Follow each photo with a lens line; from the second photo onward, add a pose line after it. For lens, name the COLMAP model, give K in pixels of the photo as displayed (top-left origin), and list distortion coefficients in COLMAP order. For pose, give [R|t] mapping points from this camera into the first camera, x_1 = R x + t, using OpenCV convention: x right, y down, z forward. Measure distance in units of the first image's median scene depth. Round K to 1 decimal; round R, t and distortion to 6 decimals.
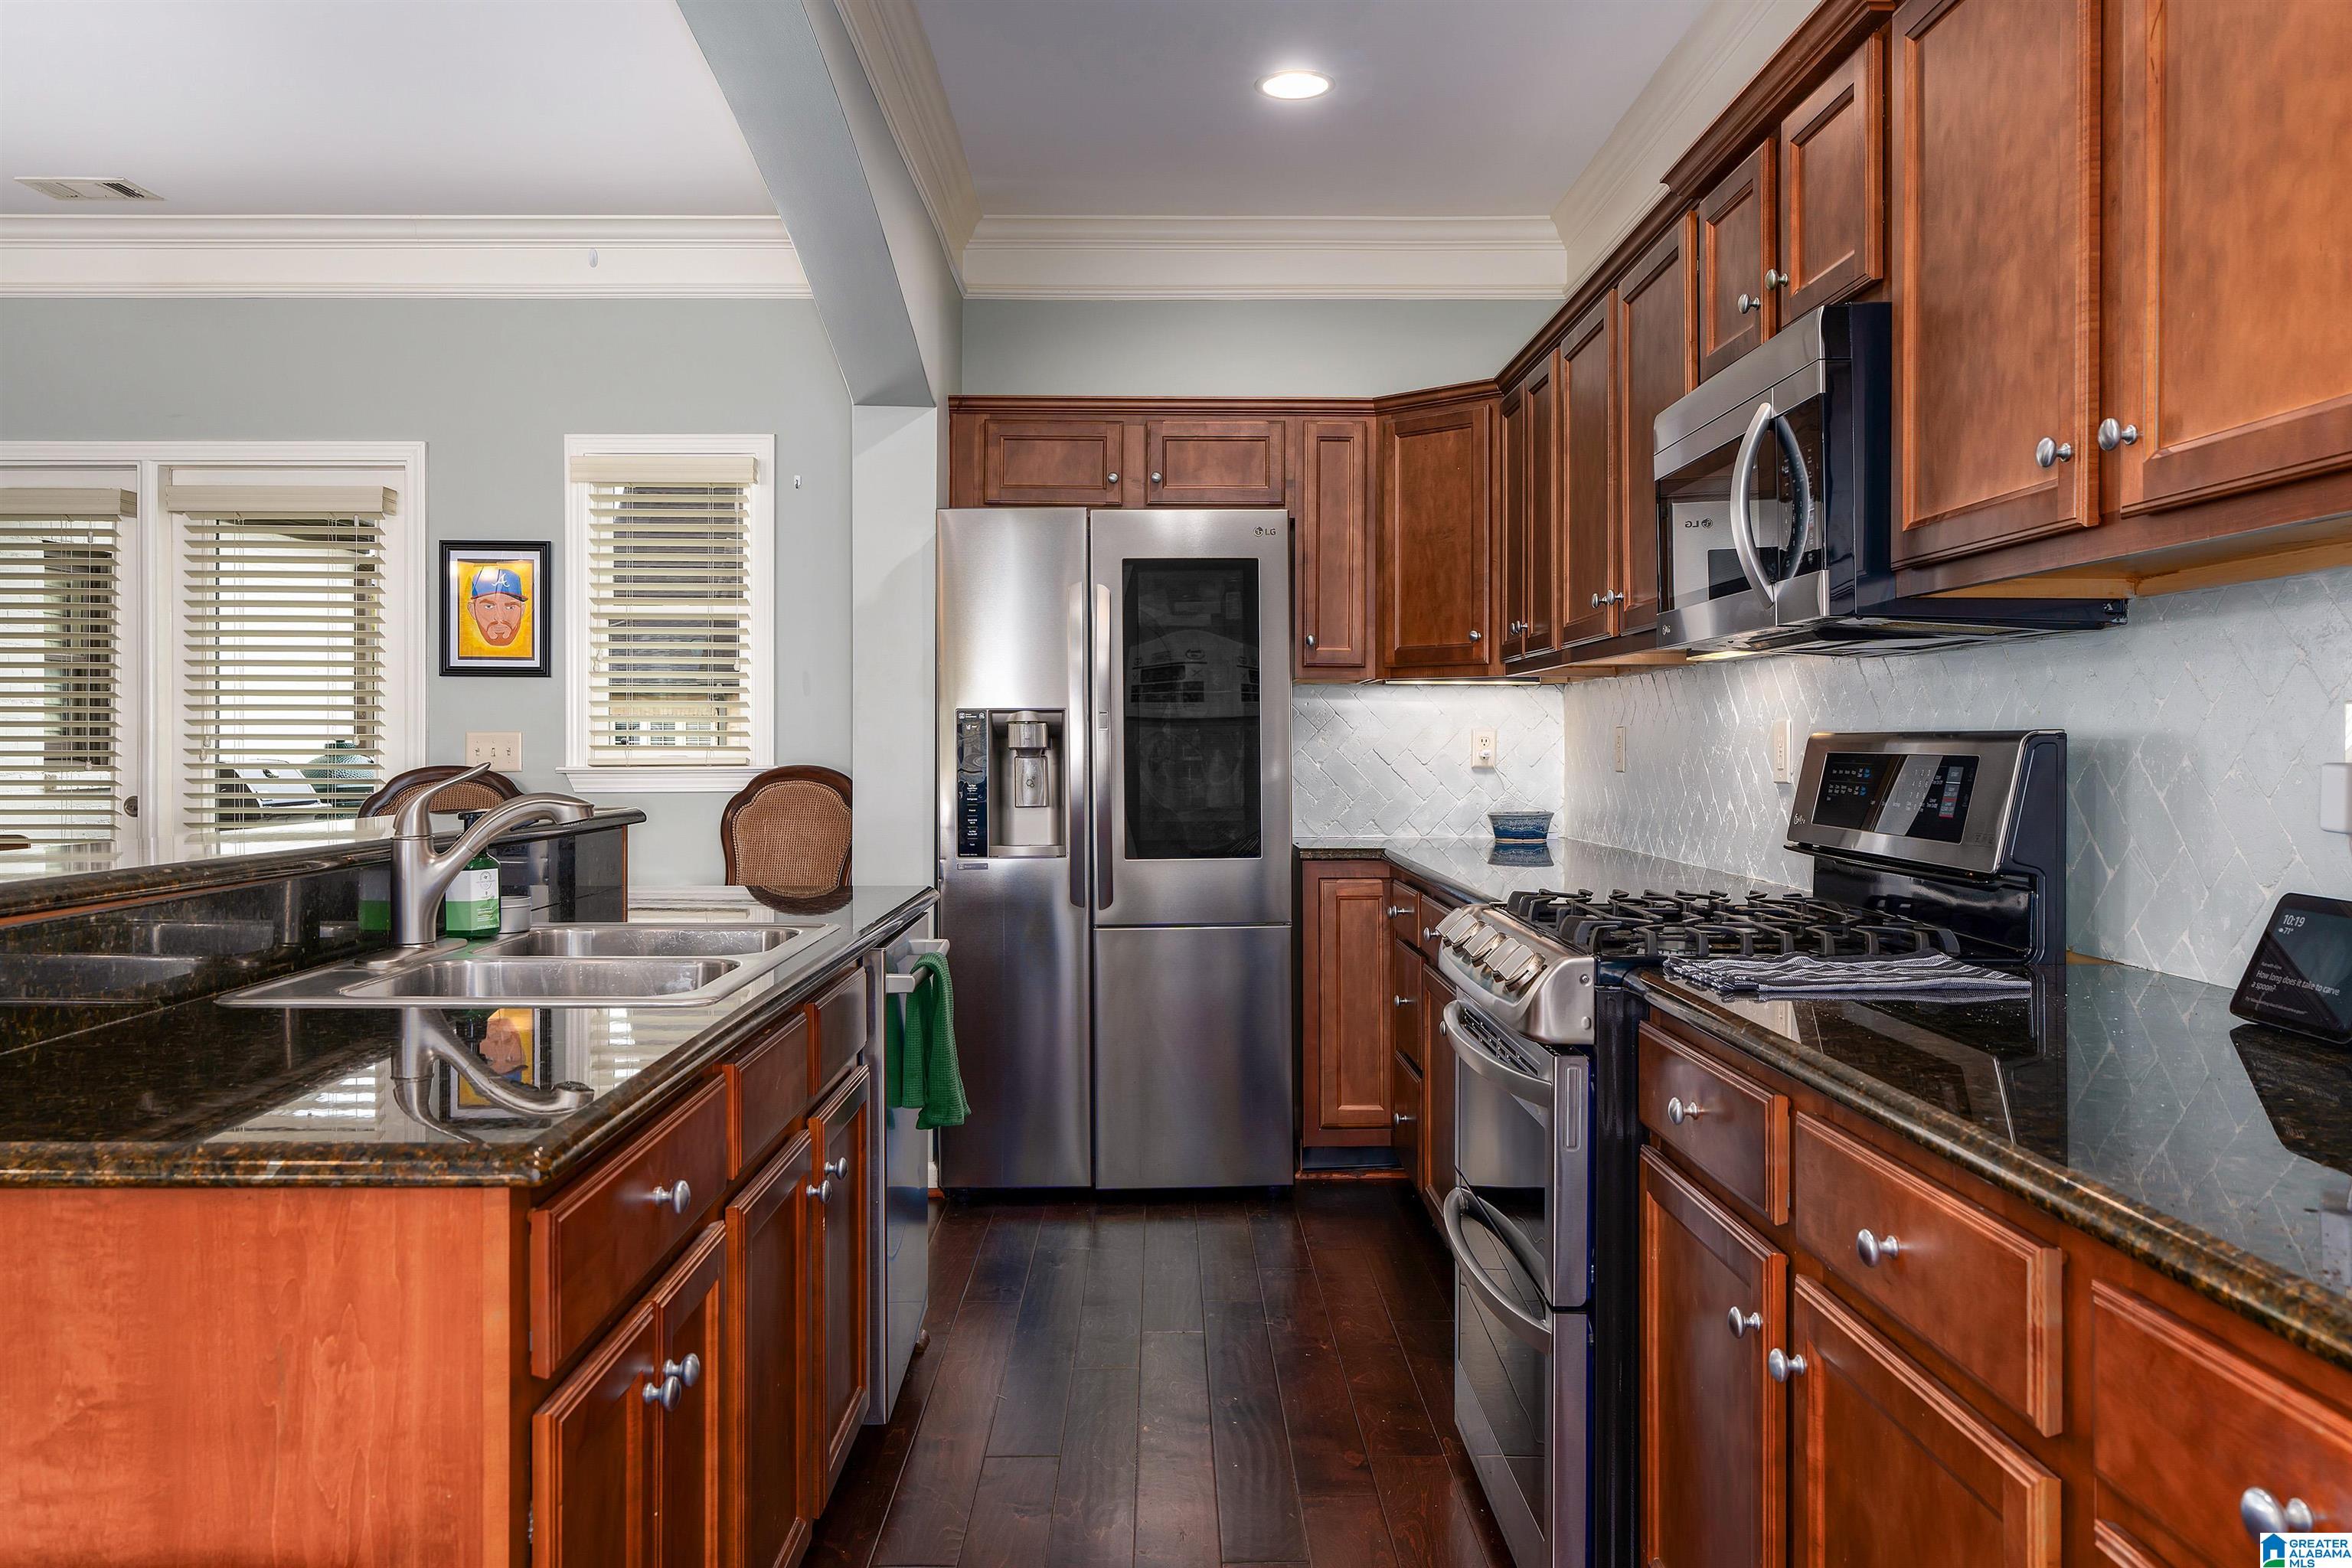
lens RADIAL K [[1790.8, 0, 1162.4], [0, 1790.8, 748.6], [0, 0, 1]] dist [0.007637, -0.005838]
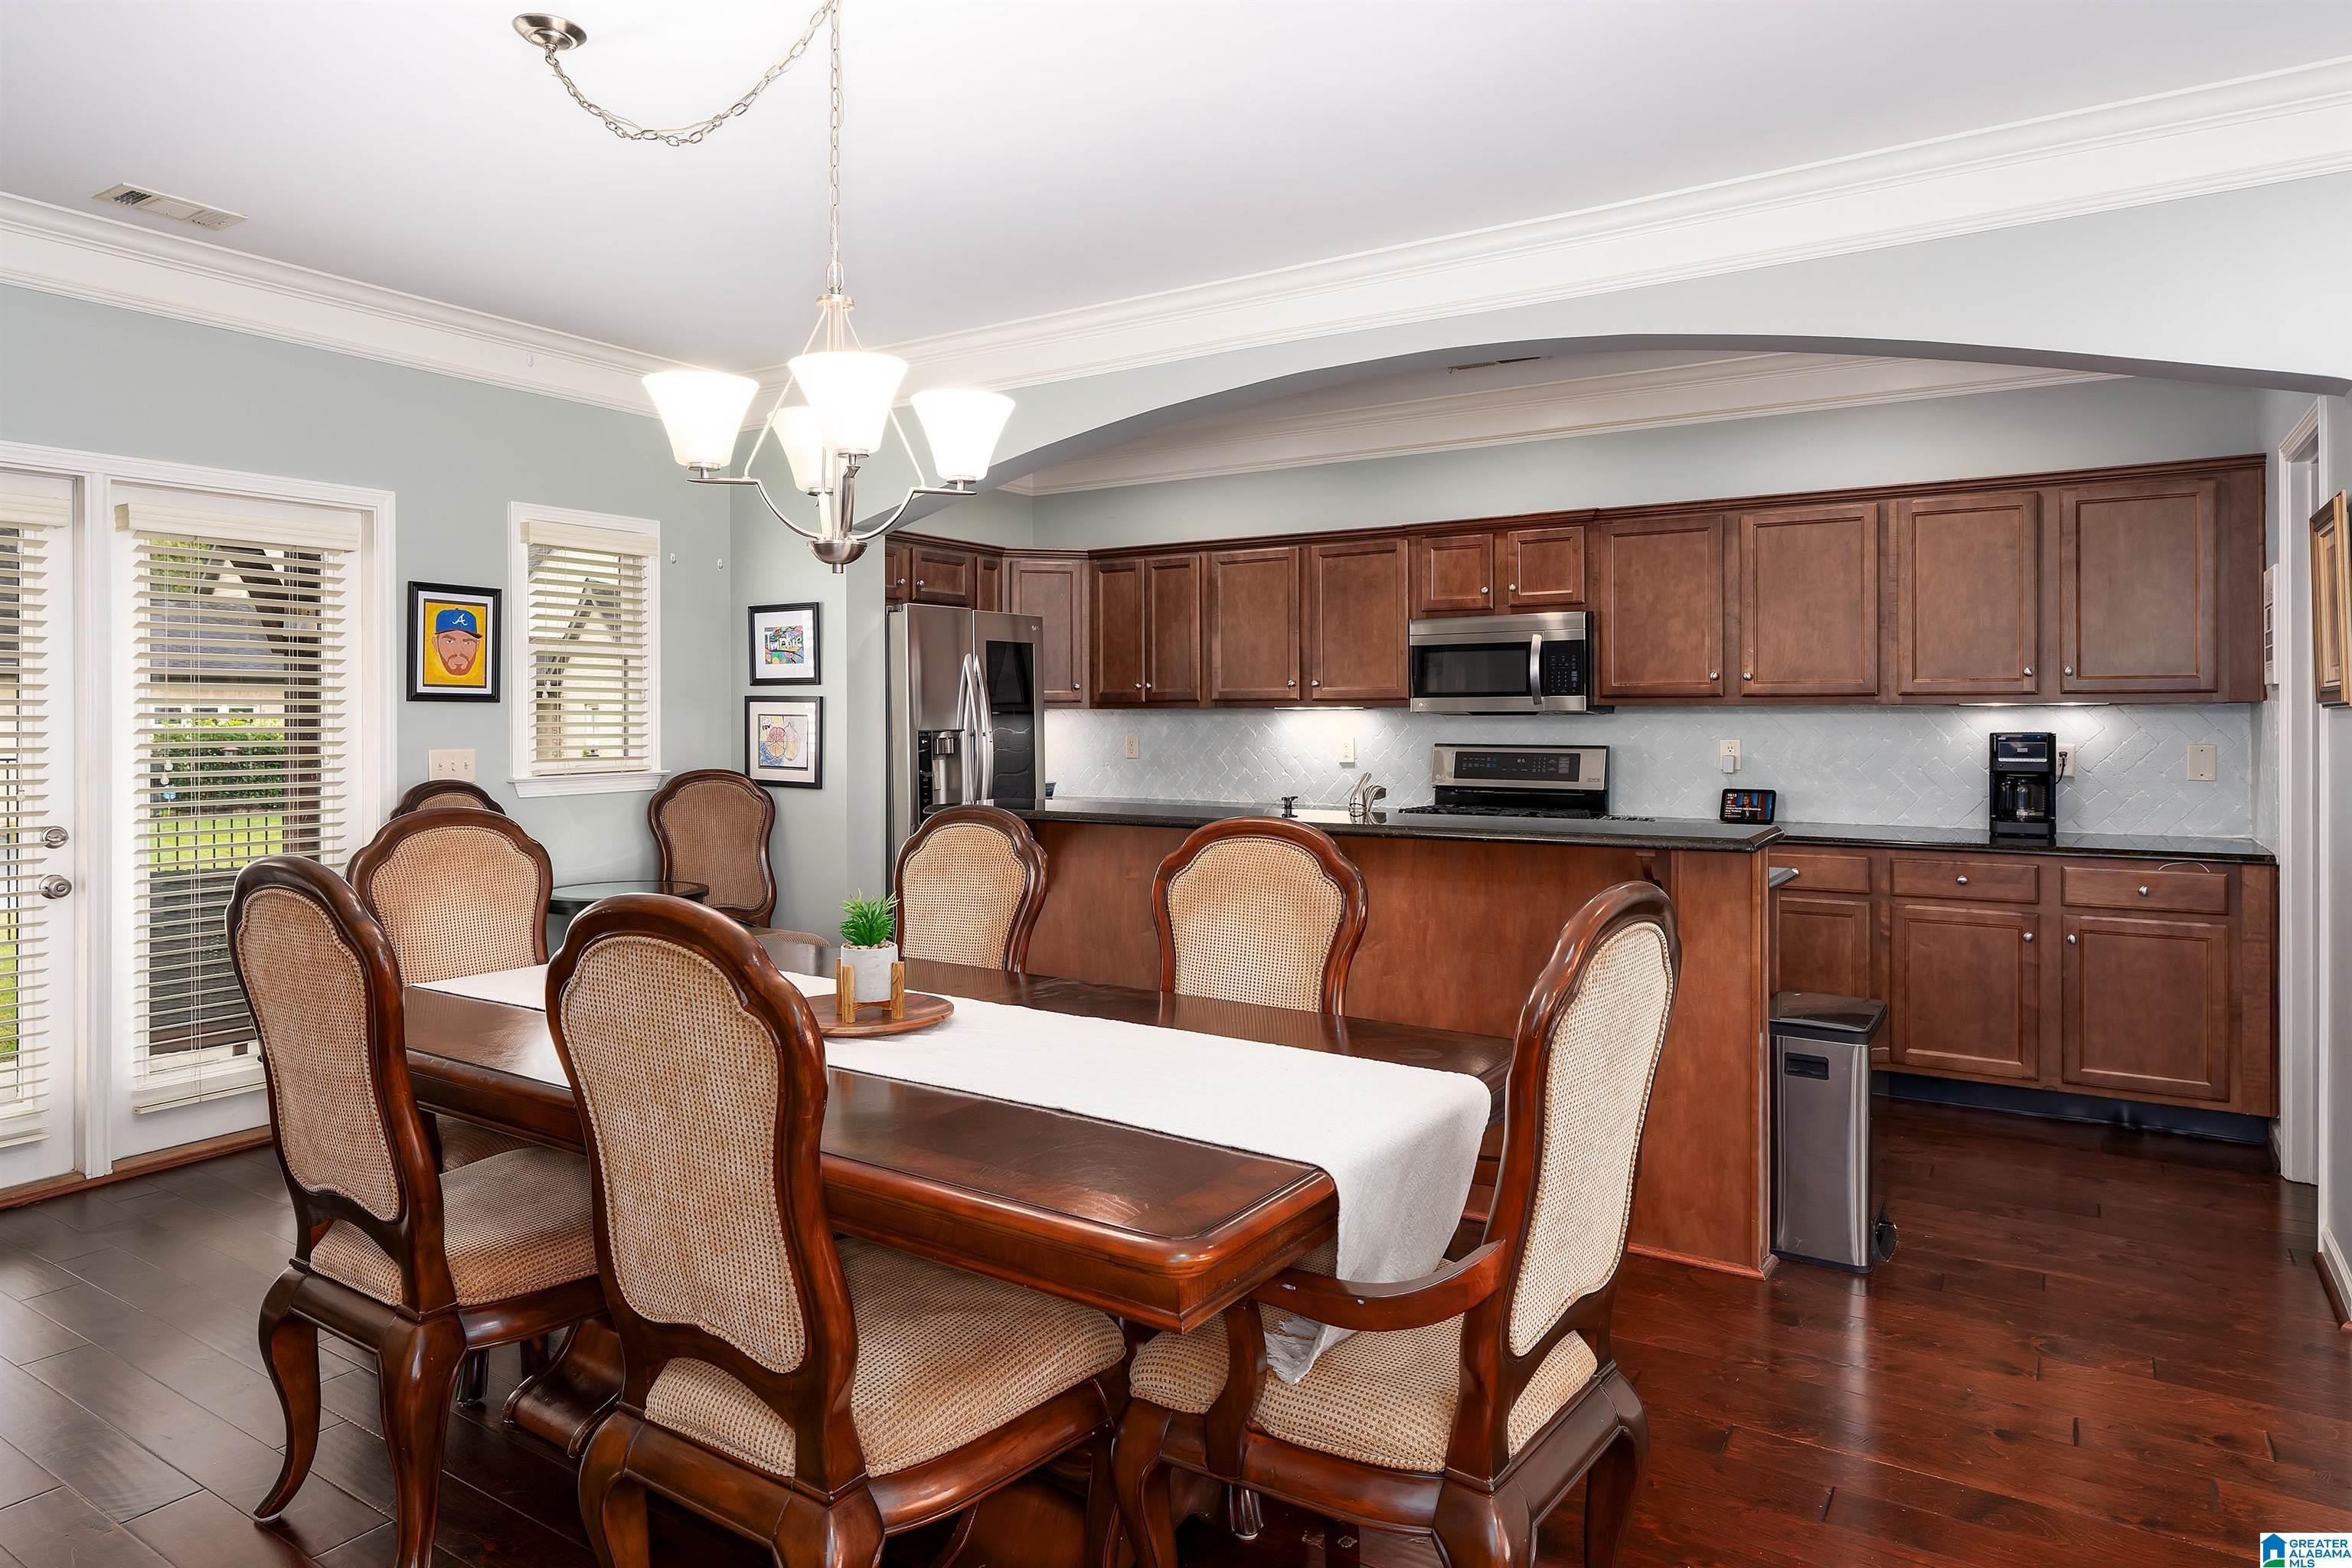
lens RADIAL K [[1392.6, 0, 1187.0], [0, 1392.6, 721.7], [0, 0, 1]] dist [-0.004764, 0.000054]
pose [[0.538251, -0.005490, 0.842767, -1.009951], [0.005264, 0.999981, 0.003152, -0.032072], [-0.842768, 0.002740, 0.538269, 0.134608]]
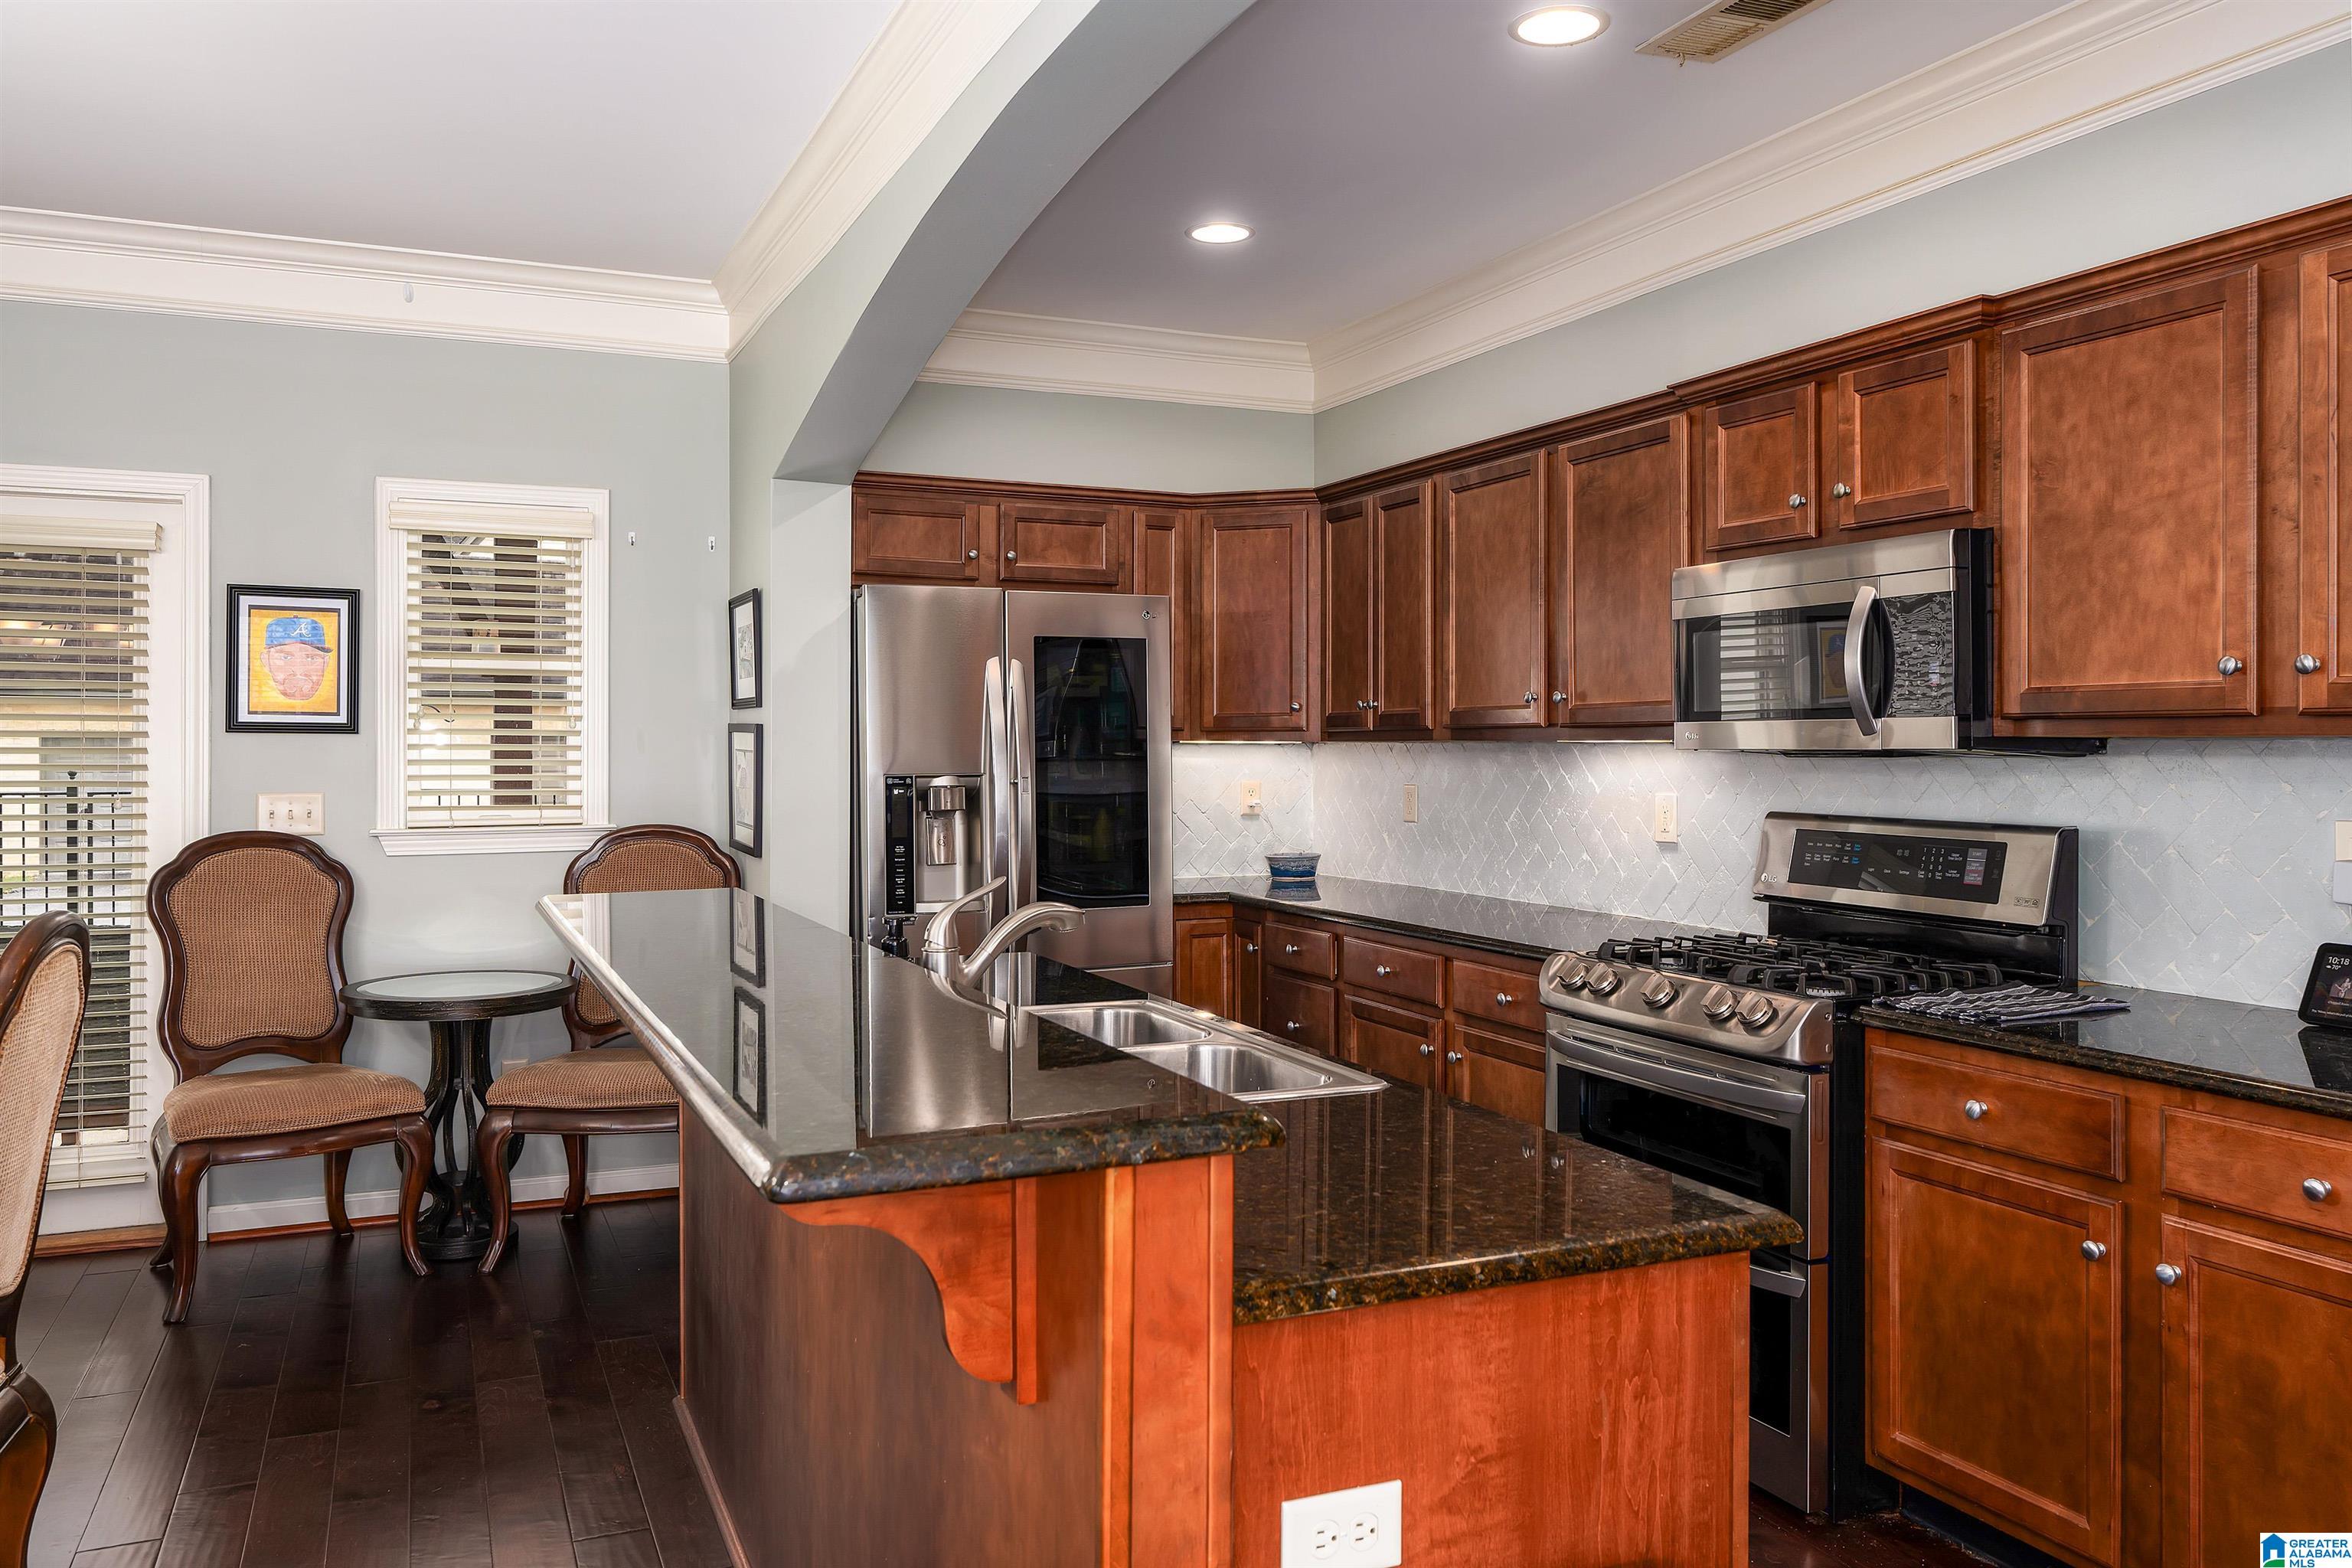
lens RADIAL K [[1737.9, 0, 1167.3], [0, 1737.9, 746.8], [0, 0, 1]] dist [-0.000285, 0.004335]
pose [[0.917122, 0.000094, 0.398607, -0.364549], [0.000852, 0.999997, -0.002195, -0.035595], [-0.398606, 0.002353, 0.917119, -0.004644]]
